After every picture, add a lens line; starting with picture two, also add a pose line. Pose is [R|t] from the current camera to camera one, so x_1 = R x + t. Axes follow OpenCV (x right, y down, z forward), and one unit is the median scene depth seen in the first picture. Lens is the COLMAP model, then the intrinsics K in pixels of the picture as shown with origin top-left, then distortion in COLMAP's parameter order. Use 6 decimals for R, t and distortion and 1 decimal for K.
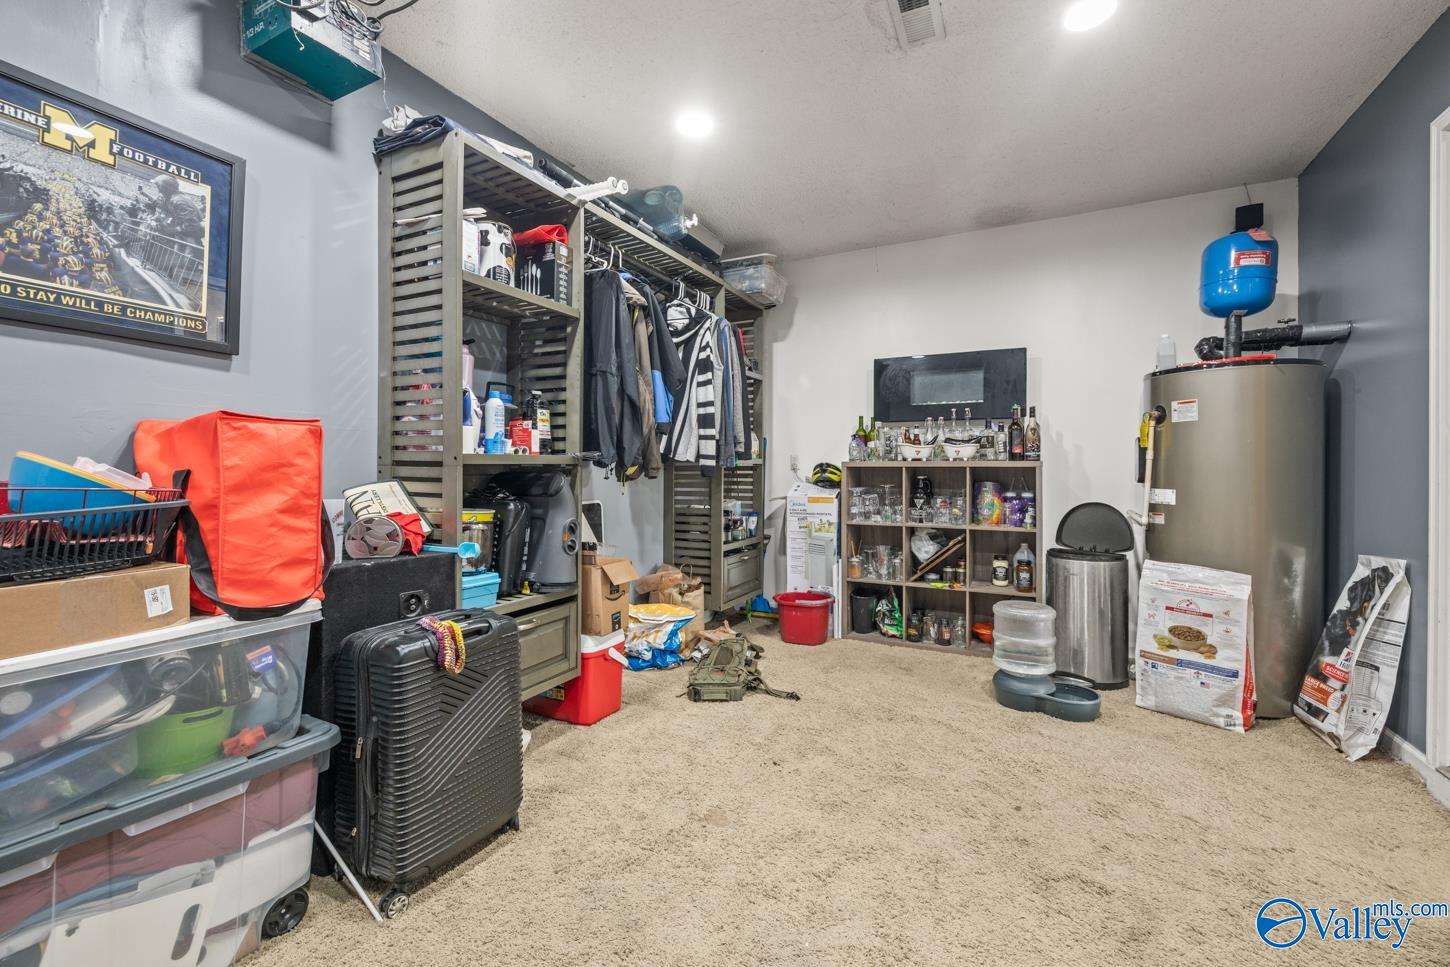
lens RADIAL K [[610.7, 0, 729.8], [0, 610.7, 470.2], [0, 0, 1]] dist [-0.000763, 0.000032]
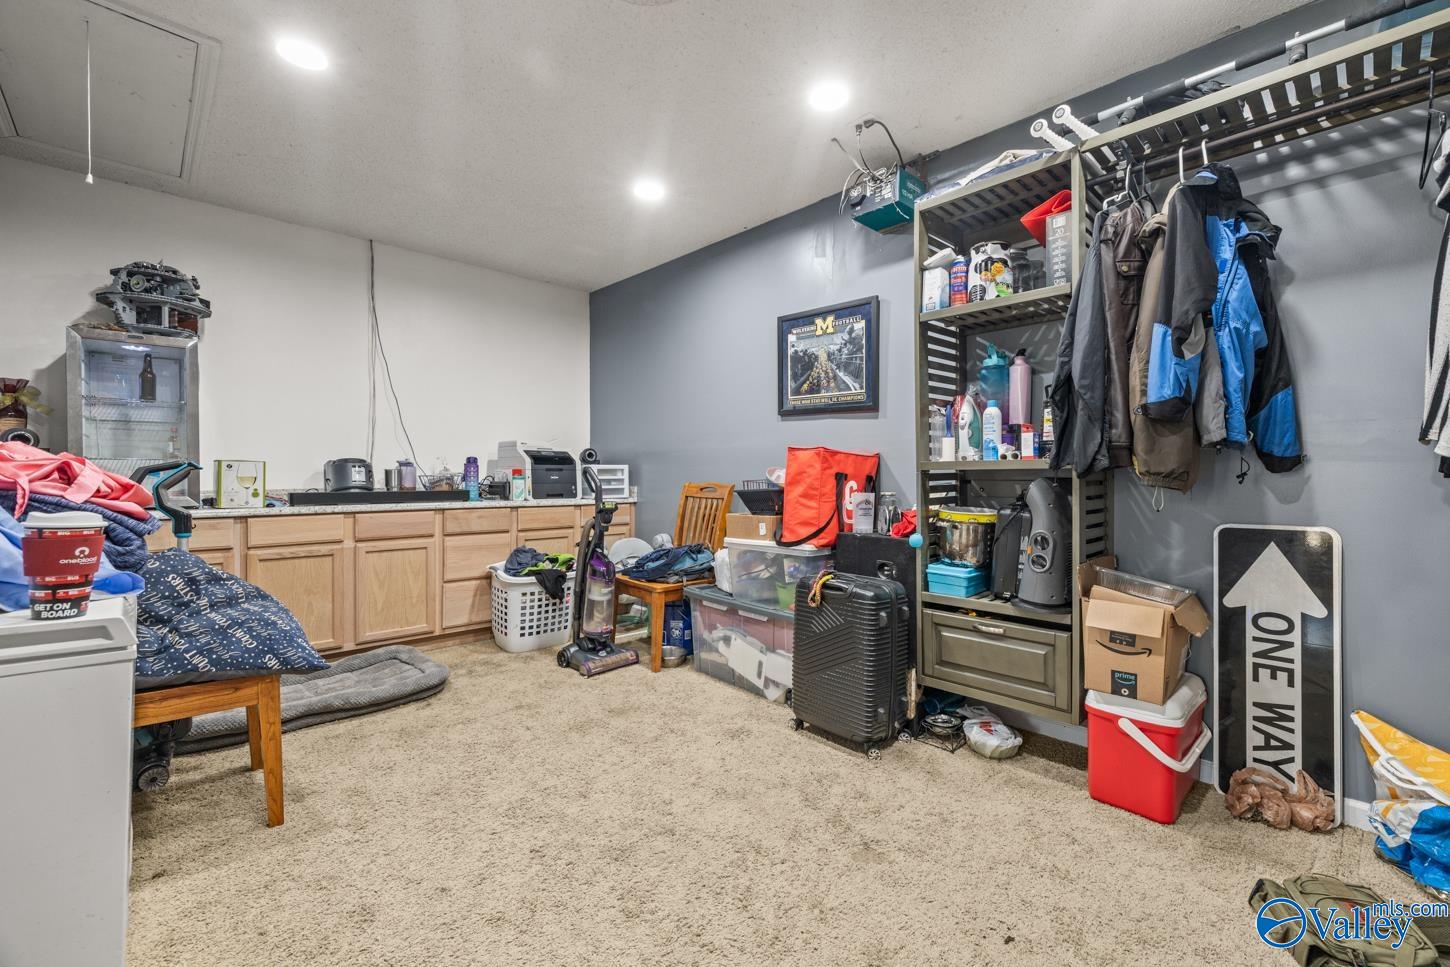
lens RADIAL K [[610.7, 0, 729.8], [0, 610.7, 470.2], [0, 0, 1]] dist [-0.000763, 0.000032]
pose [[-0.335160, -0.004524, -0.942150, 1.033648], [-0.000353, 0.999989, -0.004677, -0.005256], [0.942161, -0.001235, -0.335158, 1.260078]]
